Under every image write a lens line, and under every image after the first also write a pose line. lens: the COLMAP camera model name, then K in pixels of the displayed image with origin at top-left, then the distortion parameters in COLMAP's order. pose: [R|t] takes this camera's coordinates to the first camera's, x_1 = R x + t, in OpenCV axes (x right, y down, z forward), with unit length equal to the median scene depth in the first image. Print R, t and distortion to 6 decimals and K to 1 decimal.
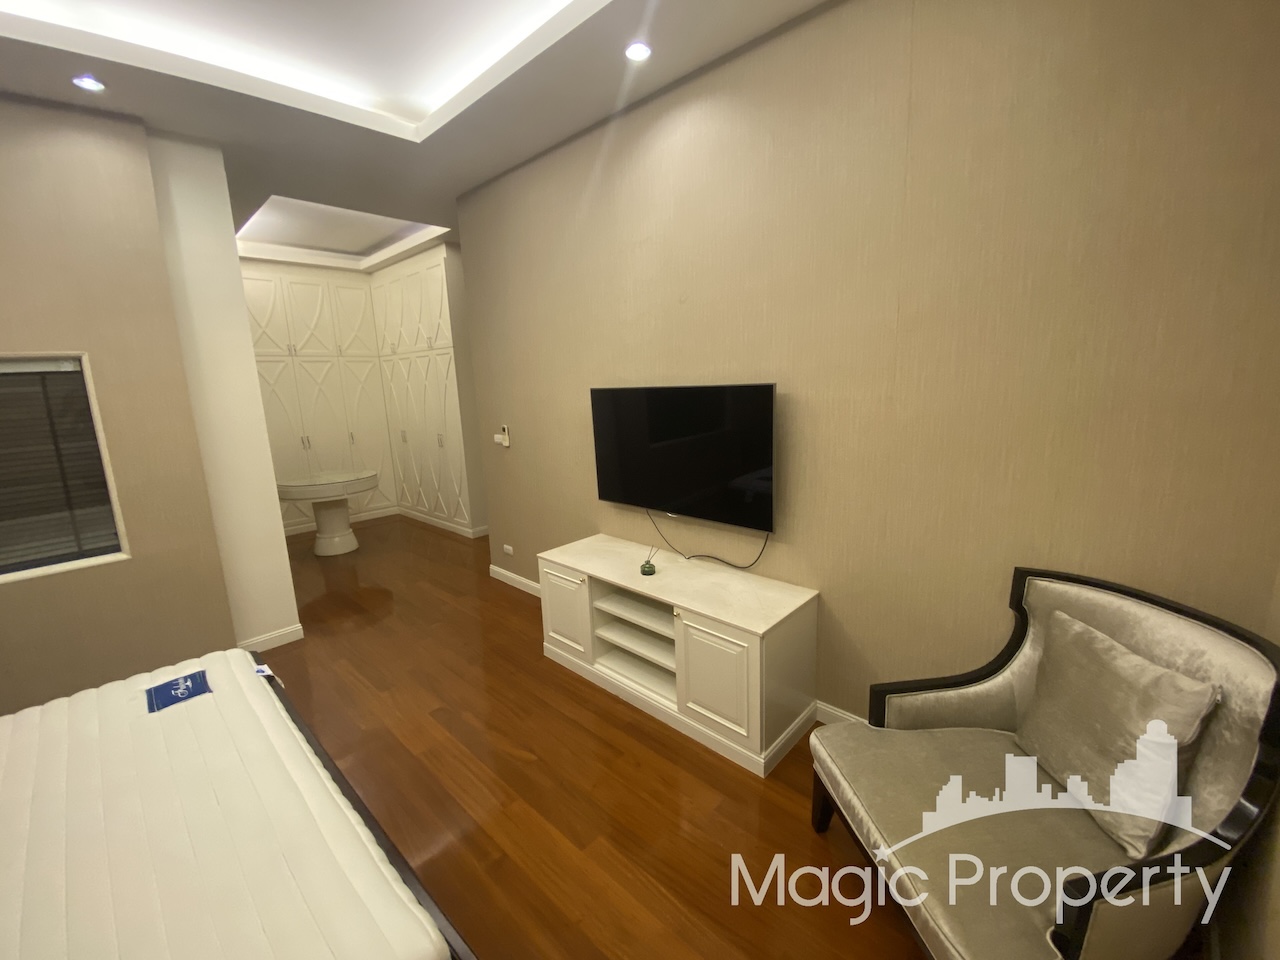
lens RADIAL K [[514.1, 0, 639.2], [0, 514.1, 478.4], [0, 0, 1]] dist [0.021284, -0.018174]
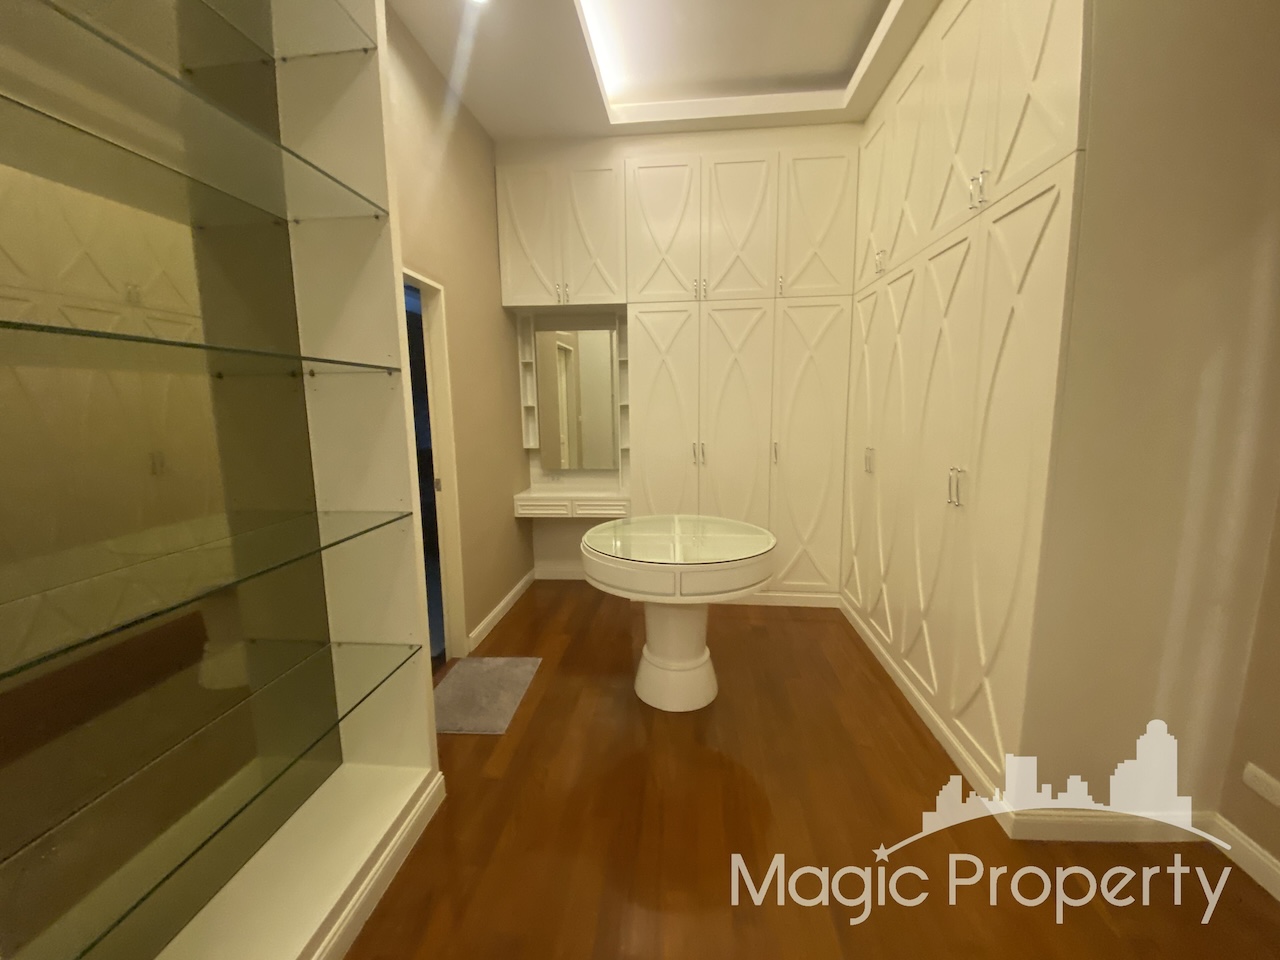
lens RADIAL K [[514.1, 0, 639.2], [0, 514.1, 478.4], [0, 0, 1]] dist [0.021284, -0.018174]
pose [[0.606852, 0.140803, -0.782244, -0.234536], [-0.148767, 0.986912, 0.062232, -0.067682], [0.780768, 0.078606, 0.619857, 0.592068]]
